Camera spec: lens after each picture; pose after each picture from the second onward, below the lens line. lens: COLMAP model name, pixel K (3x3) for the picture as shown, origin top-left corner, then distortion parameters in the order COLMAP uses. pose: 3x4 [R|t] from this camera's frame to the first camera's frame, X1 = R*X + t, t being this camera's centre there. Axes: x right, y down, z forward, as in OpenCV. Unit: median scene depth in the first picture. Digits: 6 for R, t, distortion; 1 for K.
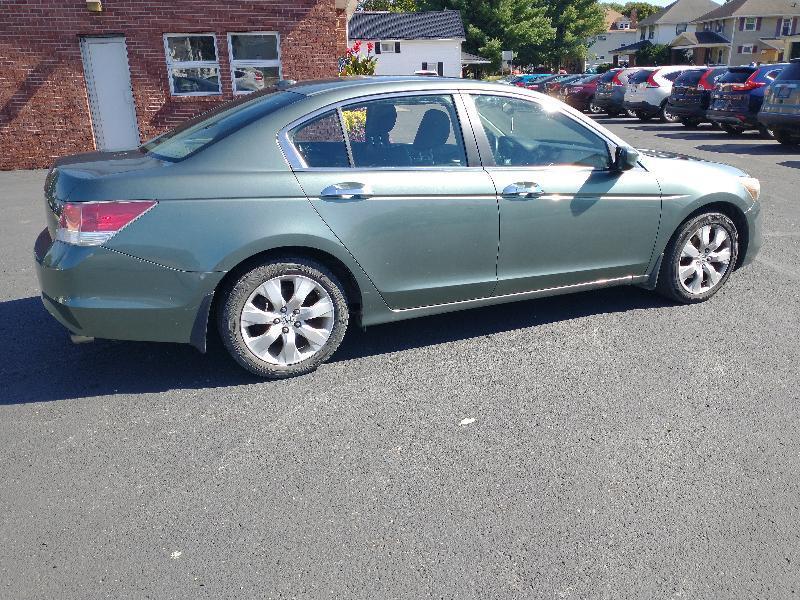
lens RADIAL K [[650.0, 0, 402.9], [0, 650.0, 300.7], [0, 0, 1]] dist [0.029074, -0.055001]
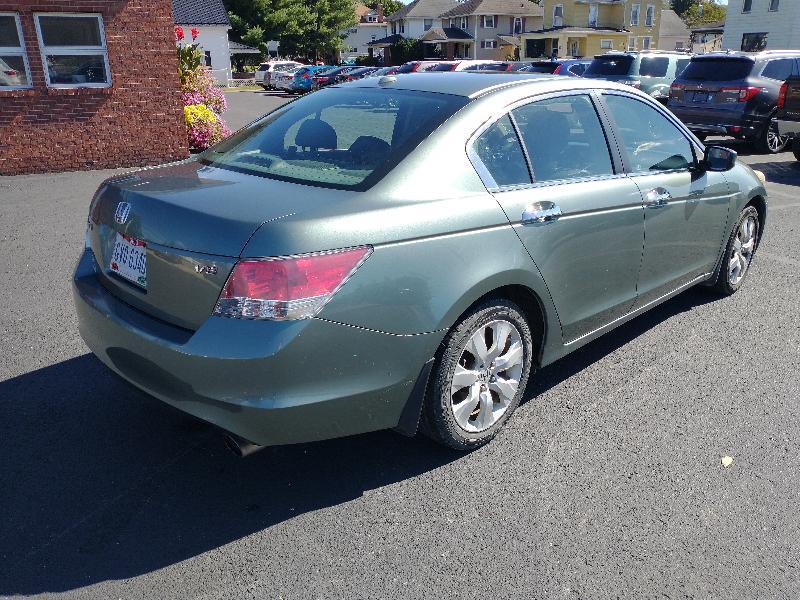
lens RADIAL K [[650.0, 0, 403.6], [0, 650.0, 300.9], [0, 0, 1]] dist [0.029074, -0.055001]
pose [[0.930084, -0.113947, 0.349226, -0.410455], [0.109307, 0.993459, 0.033036, -0.076315], [-0.350706, 0.007447, 0.936456, 0.210529]]
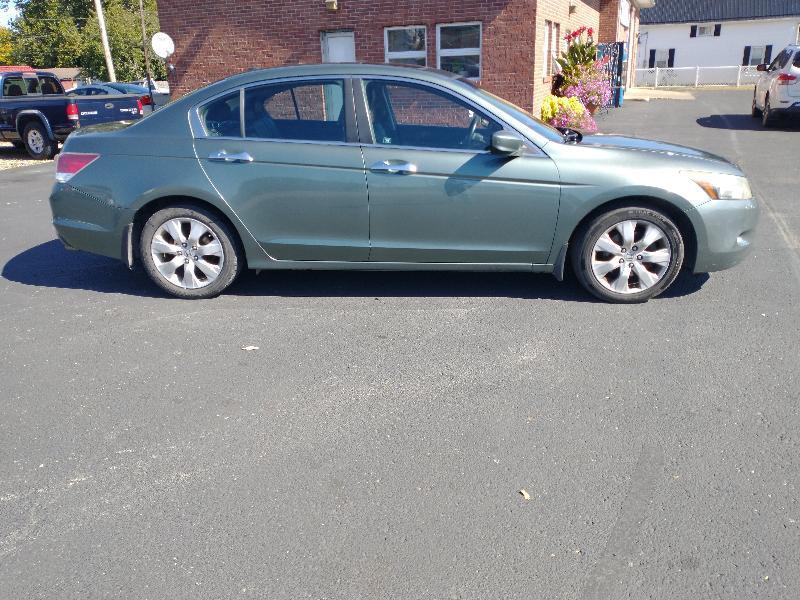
lens RADIAL K [[650.0, 0, 413.8], [0, 650.0, 293.4], [0, 0, 1]] dist [0.029074, -0.055001]
pose [[0.886486, 0.145254, -0.439368, 0.605865], [-0.141875, 0.989047, 0.040723, -0.006343], [0.440470, 0.026235, 0.897384, 0.027499]]
